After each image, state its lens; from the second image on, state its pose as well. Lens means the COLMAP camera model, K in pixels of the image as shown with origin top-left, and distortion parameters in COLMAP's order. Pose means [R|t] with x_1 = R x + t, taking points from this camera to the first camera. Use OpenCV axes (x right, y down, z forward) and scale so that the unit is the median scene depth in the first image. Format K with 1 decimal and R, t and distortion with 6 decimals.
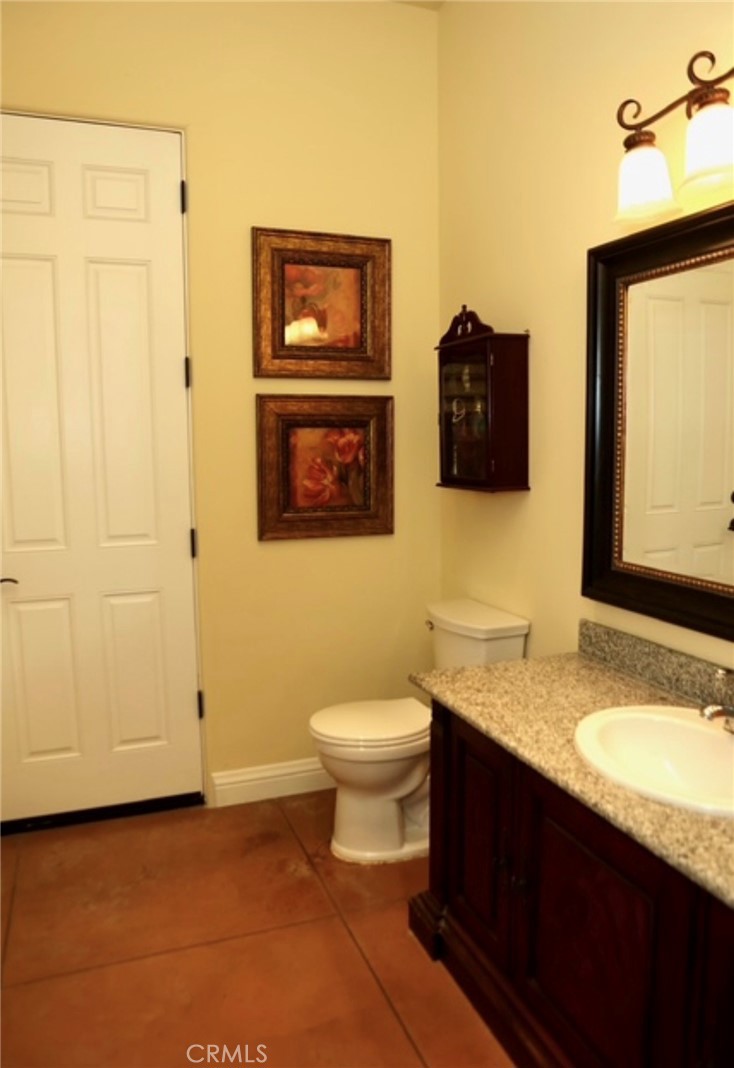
lens RADIAL K [[775.3, 0, 367.3], [0, 775.3, 526.9], [0, 0, 1]] dist [-0.003254, -0.002080]
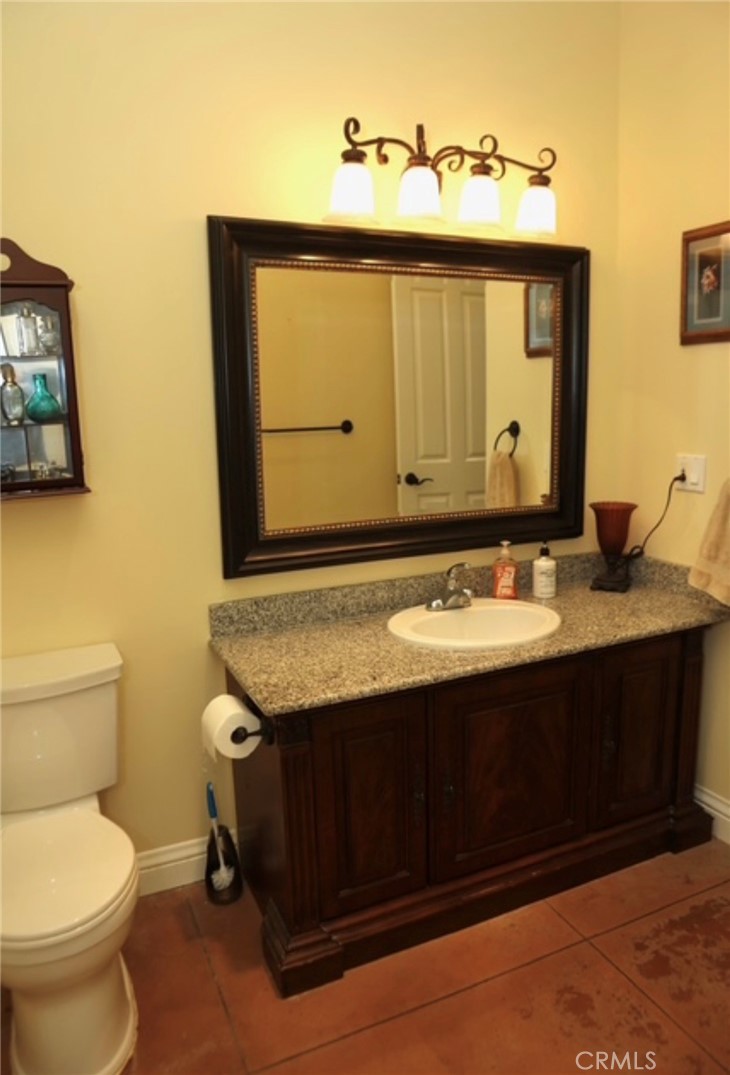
lens RADIAL K [[747.1, 0, 365.0], [0, 747.1, 537.5], [0, 0, 1]] dist [-0.046354, -0.000537]
pose [[-0.081748, -0.159449, 0.983816, -0.745934], [0.138303, 0.975754, 0.169634, -0.108758], [-0.987010, 0.149932, -0.057714, 1.002788]]
